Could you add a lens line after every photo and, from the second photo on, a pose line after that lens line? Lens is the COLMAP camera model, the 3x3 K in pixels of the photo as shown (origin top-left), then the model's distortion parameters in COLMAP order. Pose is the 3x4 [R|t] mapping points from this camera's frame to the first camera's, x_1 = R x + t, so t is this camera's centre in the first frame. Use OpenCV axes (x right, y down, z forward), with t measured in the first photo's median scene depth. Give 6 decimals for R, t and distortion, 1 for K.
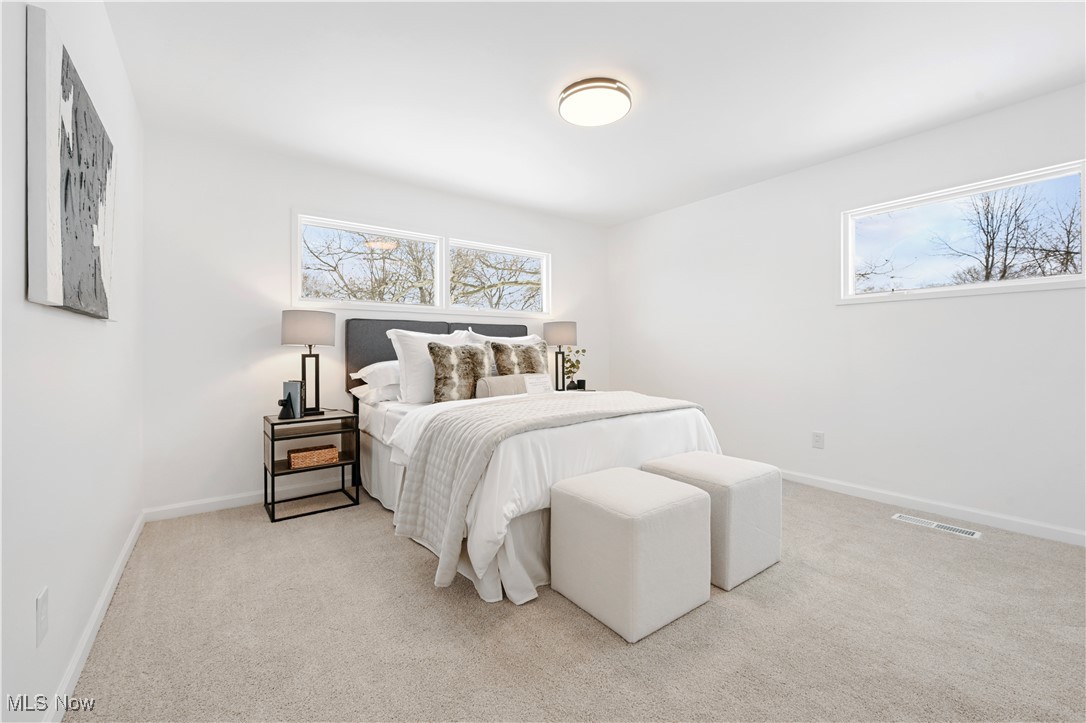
lens RADIAL K [[434.6, 0, 541.0], [0, 434.6, 363.1], [0, 0, 1]] dist [-0.005062, -0.000732]
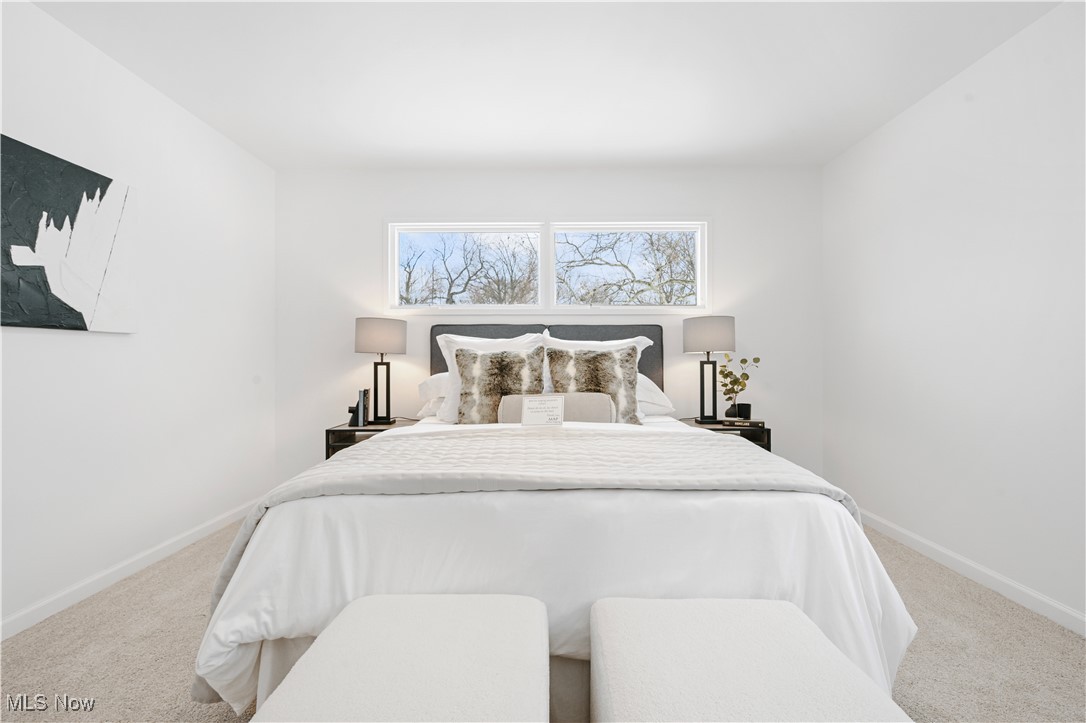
lens RADIAL K [[434.6, 0, 541.0], [0, 434.6, 363.1], [0, 0, 1]] dist [-0.005062, -0.000732]
pose [[0.806070, 0.008822, -0.591754, 0.333942], [-0.019197, 0.999752, -0.011244, -0.013973], [0.591509, 0.020424, 0.806040, 0.414876]]
